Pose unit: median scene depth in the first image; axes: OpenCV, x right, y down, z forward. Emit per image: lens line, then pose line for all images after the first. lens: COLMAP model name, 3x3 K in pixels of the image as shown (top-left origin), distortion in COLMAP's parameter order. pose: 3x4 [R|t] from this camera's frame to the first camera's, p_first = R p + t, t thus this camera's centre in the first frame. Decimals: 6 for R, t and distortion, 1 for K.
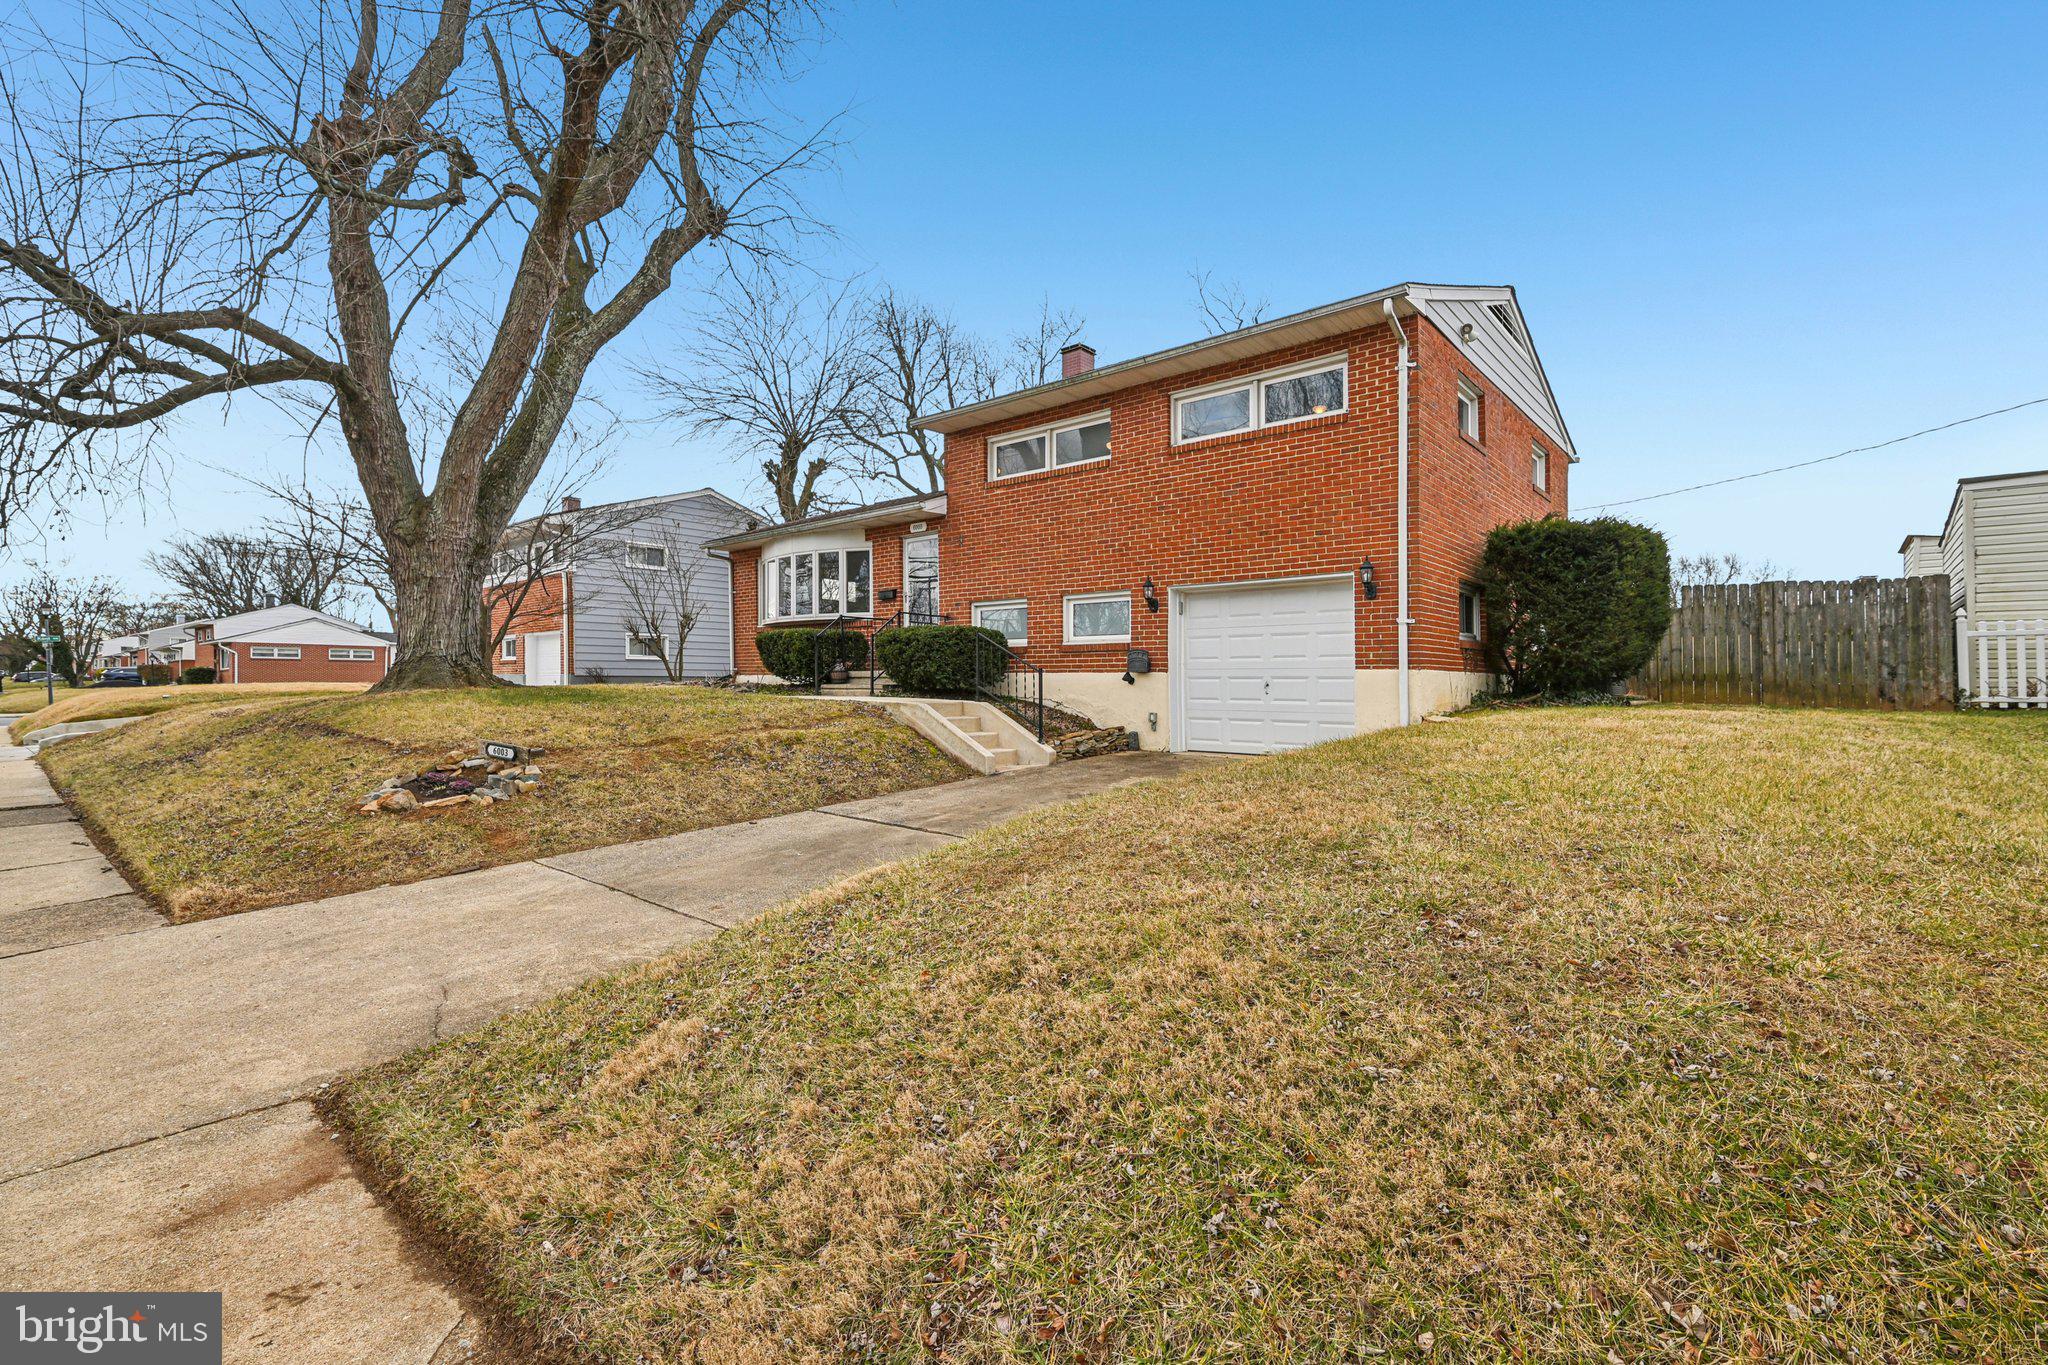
lens RADIAL K [[907.4, 0, 1030.1], [0, 907.4, 686.6], [0, 0, 1]] dist [0.005913, 0.000139]
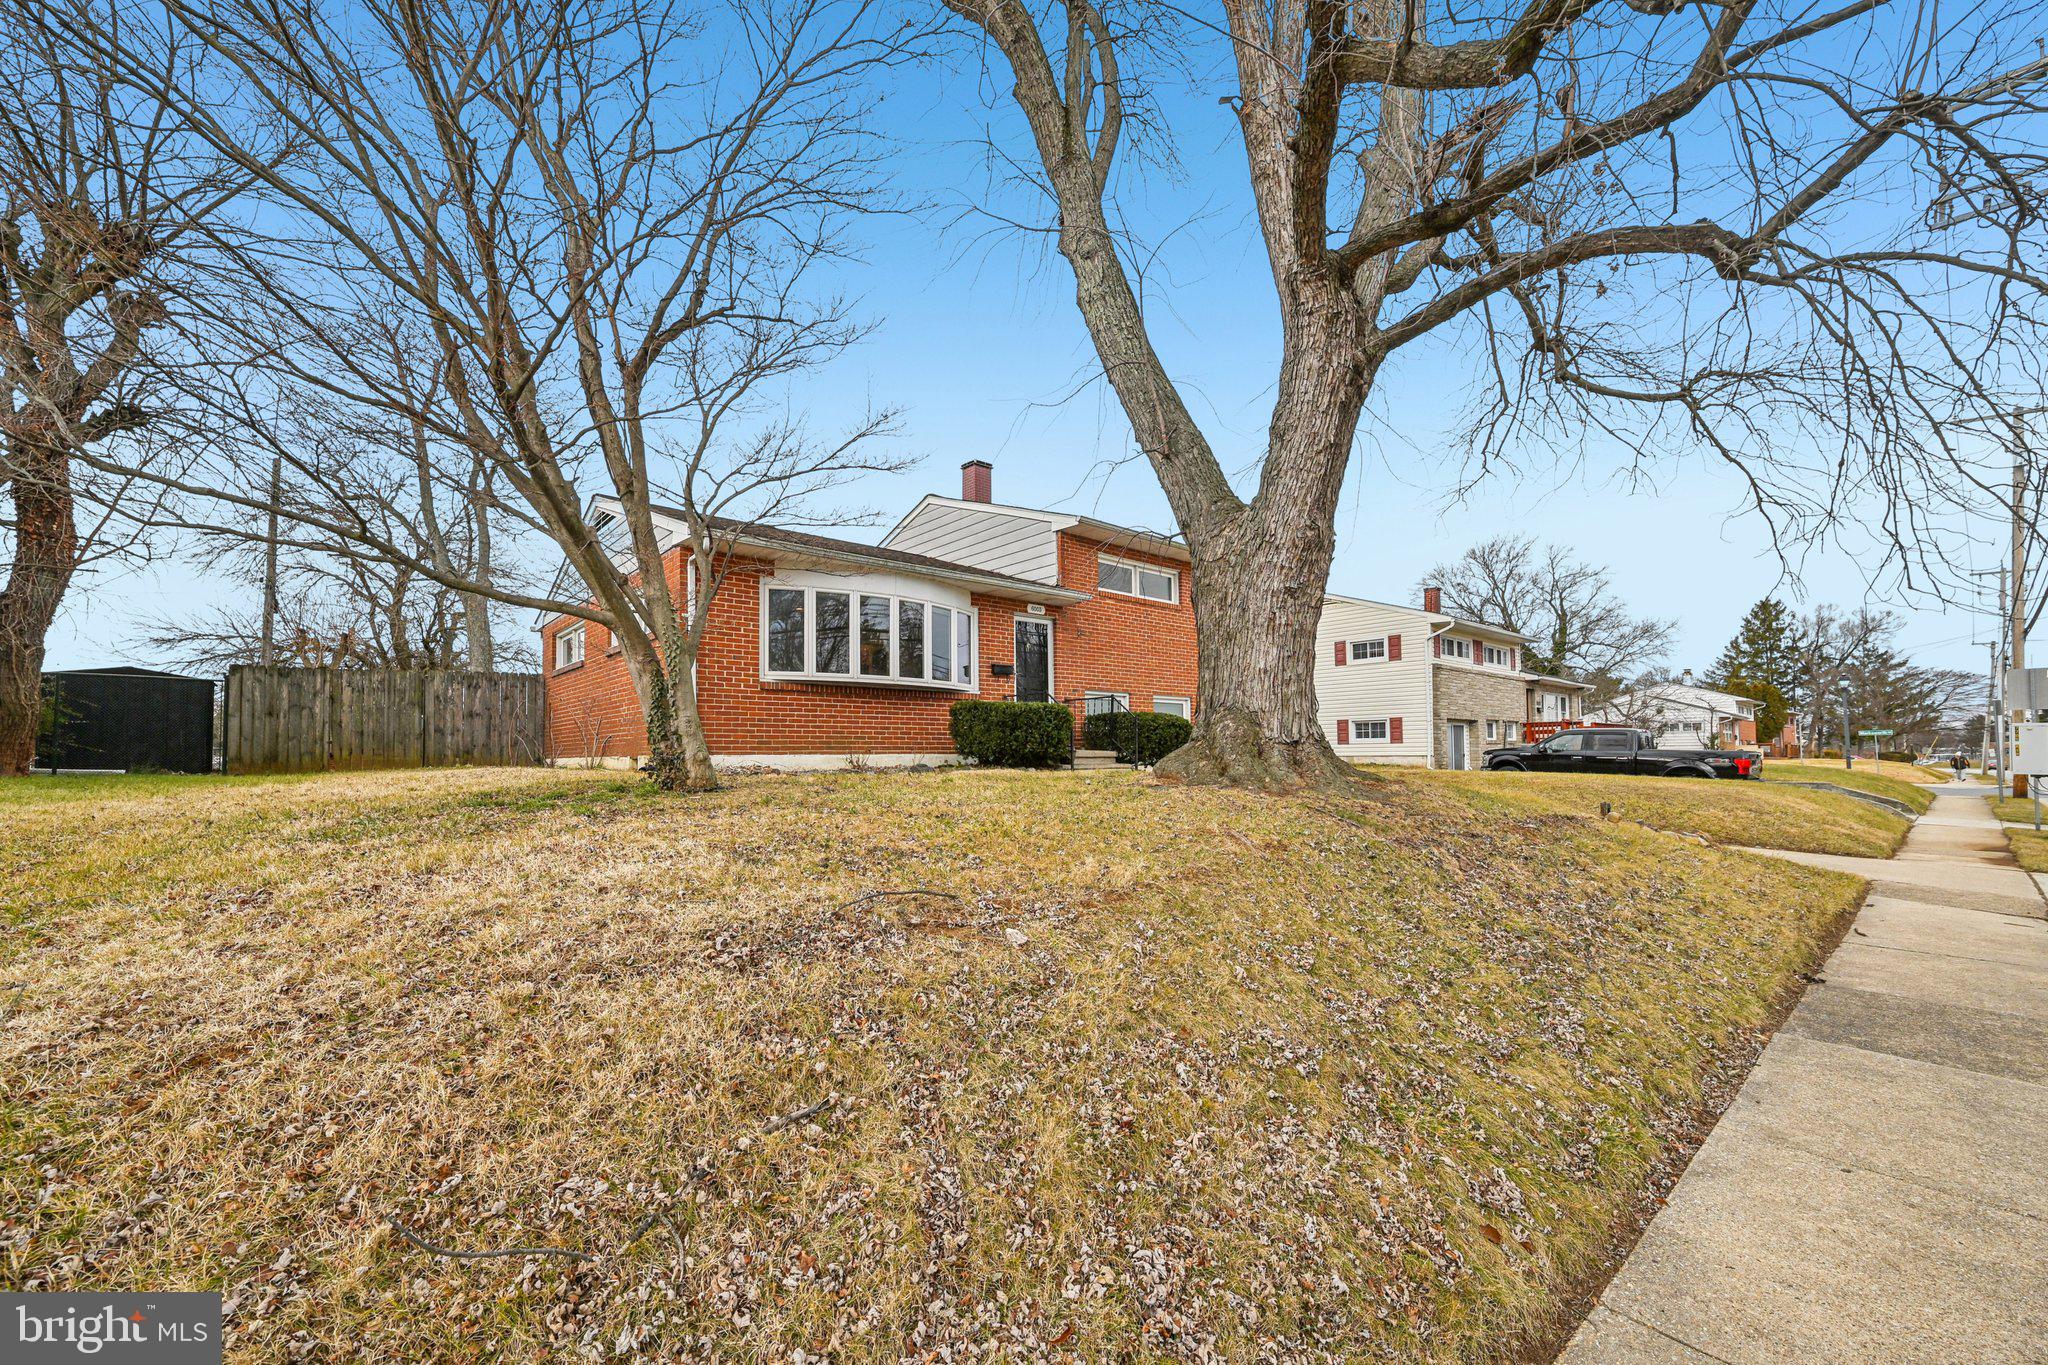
lens RADIAL K [[807.6, 0, 1017.2], [0, 807.6, 728.2], [0, 0, 1]] dist [-0.001993, -0.000309]
pose [[0.158919, 0.029960, 0.986837, -1.253746], [0.011852, 0.999410, -0.032250, -0.016933], [-0.987221, 0.016821, 0.158470, 1.085948]]
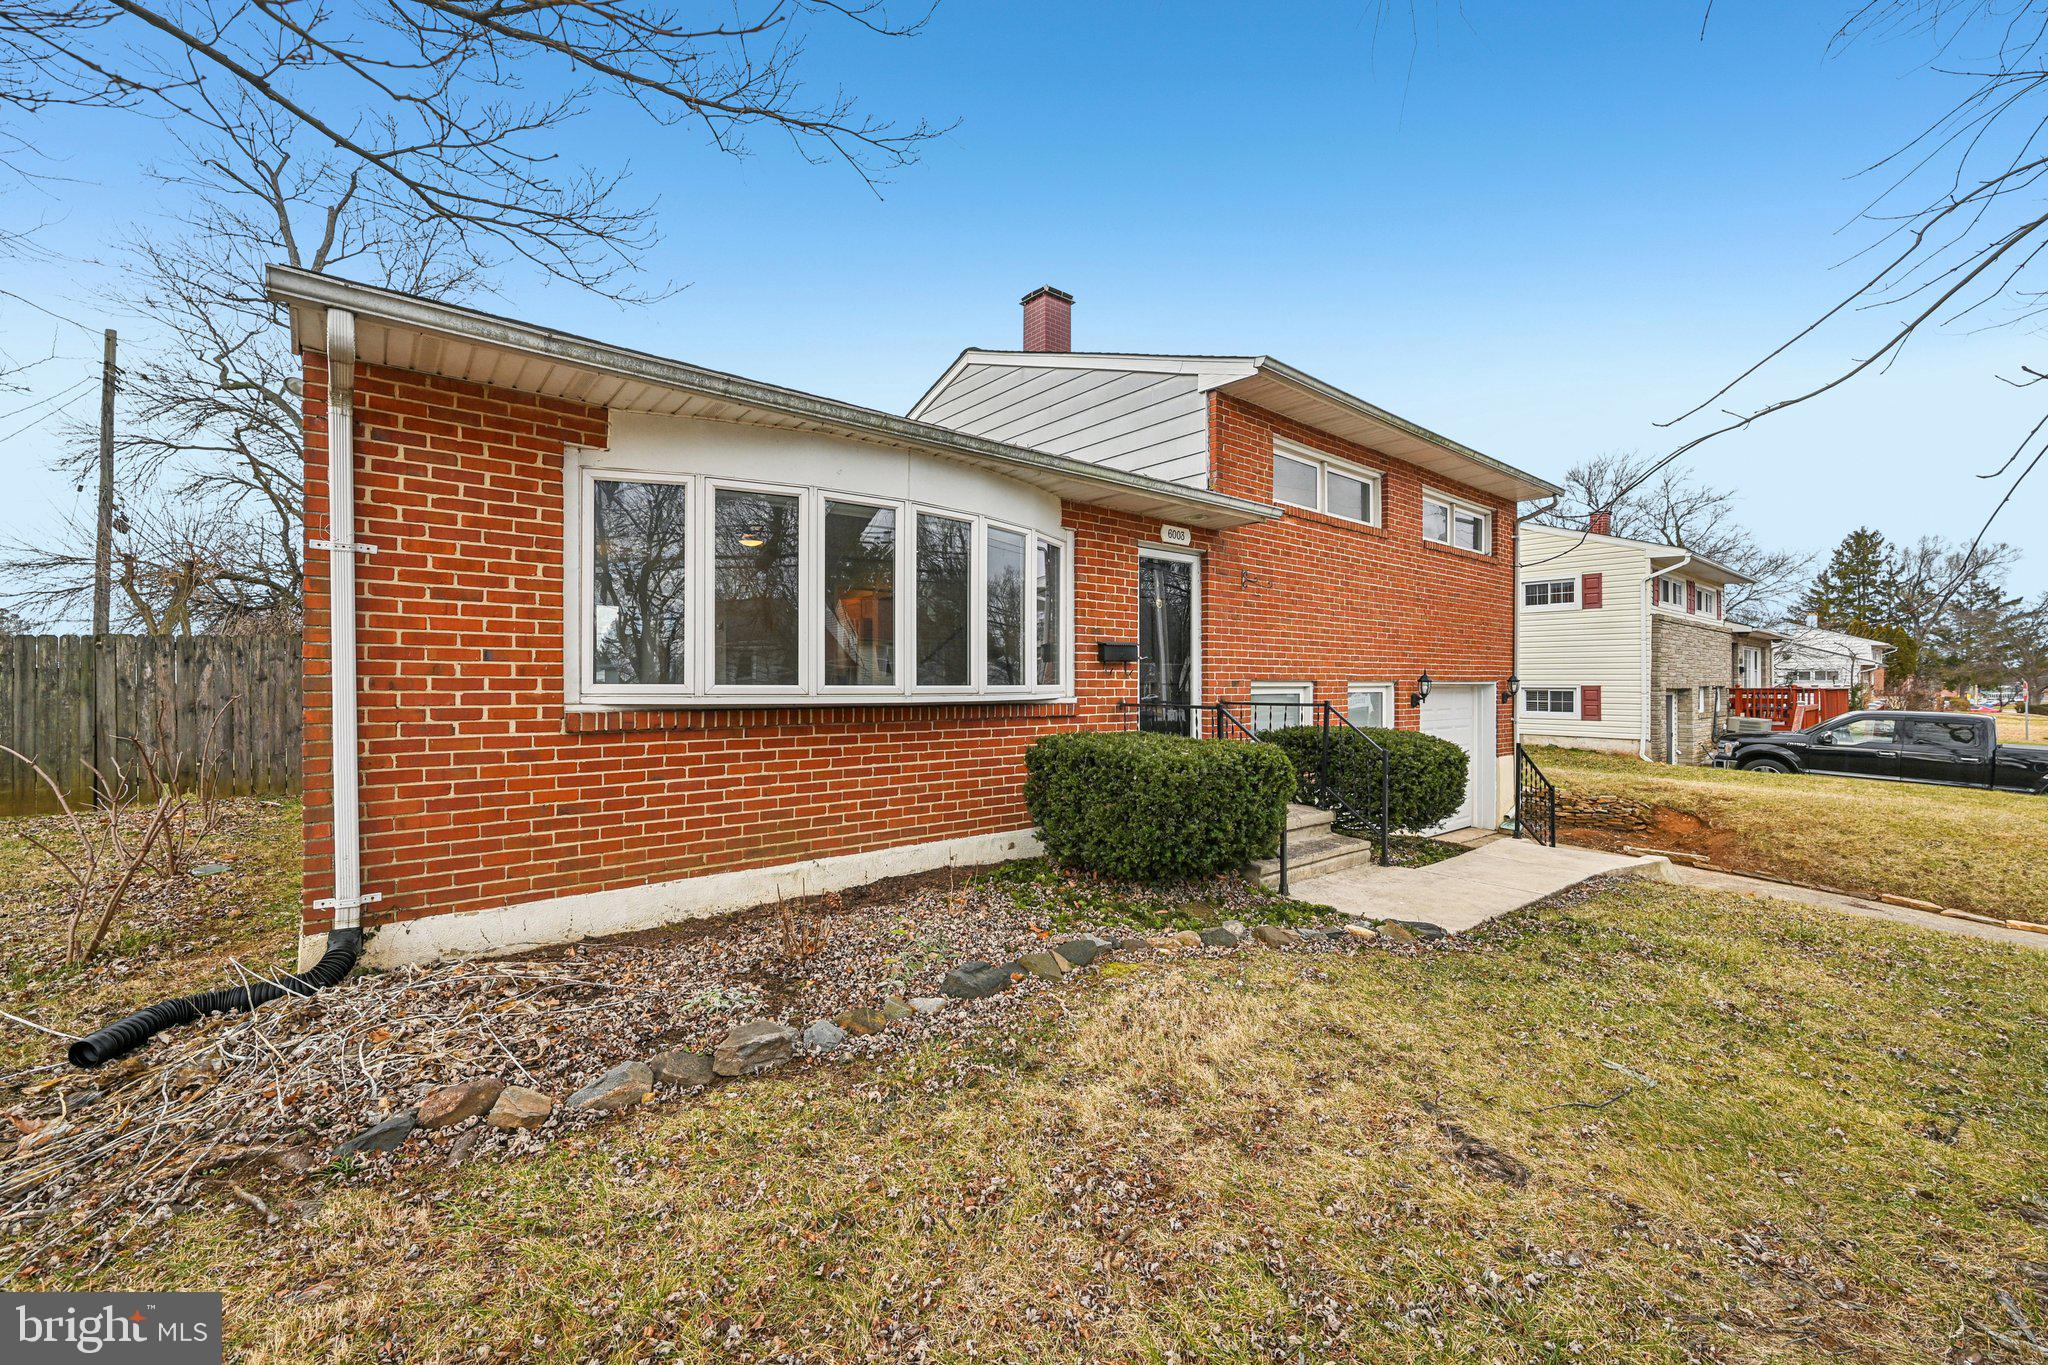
lens RADIAL K [[807.6, 0, 1029.1], [0, 807.6, 682.6], [0, 0, 1]] dist [-0.001993, -0.000309]
pose [[0.169551, -0.003978, 0.985513, -0.754911], [0.002158, 0.999991, 0.003665, -0.111079], [-0.985519, 0.001505, 0.169558, 1.240015]]
